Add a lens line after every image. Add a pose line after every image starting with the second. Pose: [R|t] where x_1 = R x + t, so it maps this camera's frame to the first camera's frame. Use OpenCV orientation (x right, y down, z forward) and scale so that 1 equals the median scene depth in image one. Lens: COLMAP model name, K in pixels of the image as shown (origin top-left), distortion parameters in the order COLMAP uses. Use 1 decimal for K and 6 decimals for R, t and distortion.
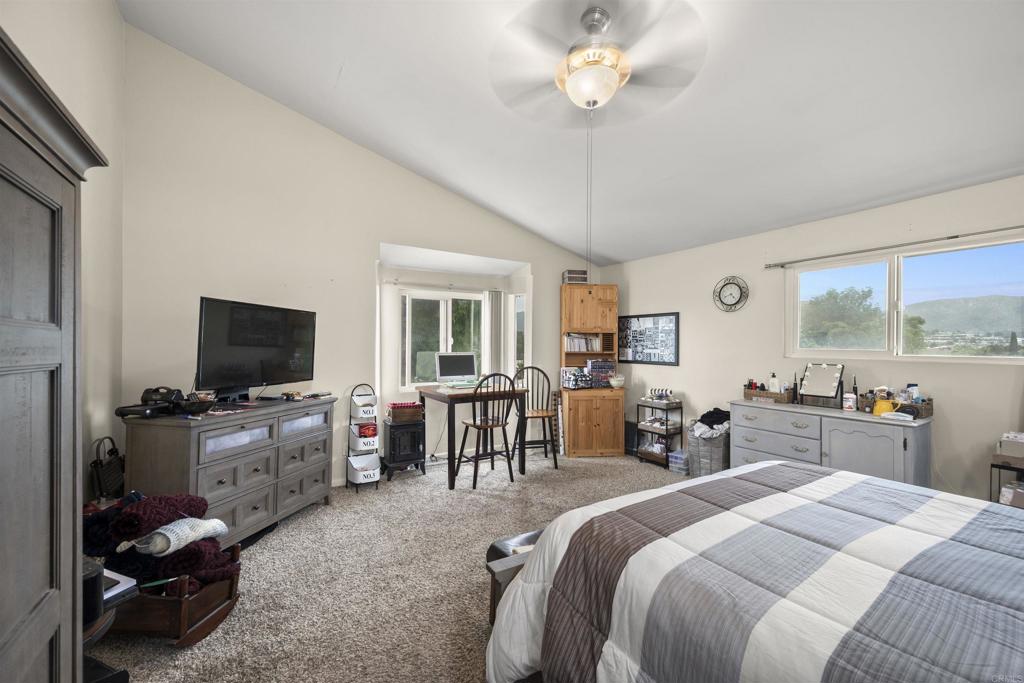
lens RADIAL K [[408.2, 0, 511.8], [0, 408.2, 345.0], [0, 0, 1]] dist [0.001117, -0.000122]
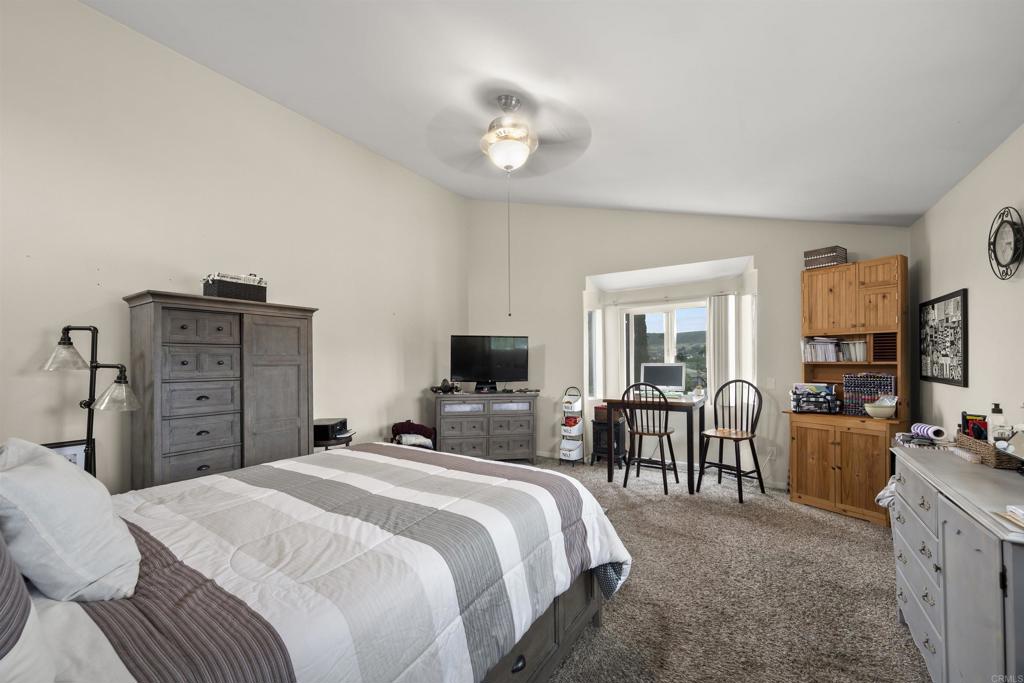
lens RADIAL K [[408.2, 0, 505.6], [0, 408.2, 360.0], [0, 0, 1]] dist [0.001117, -0.000122]
pose [[0.418653, -0.009180, -0.908100, 0.613957], [0.012384, 0.999914, -0.004399, 0.009225], [0.908062, -0.009404, 0.418730, 0.202769]]
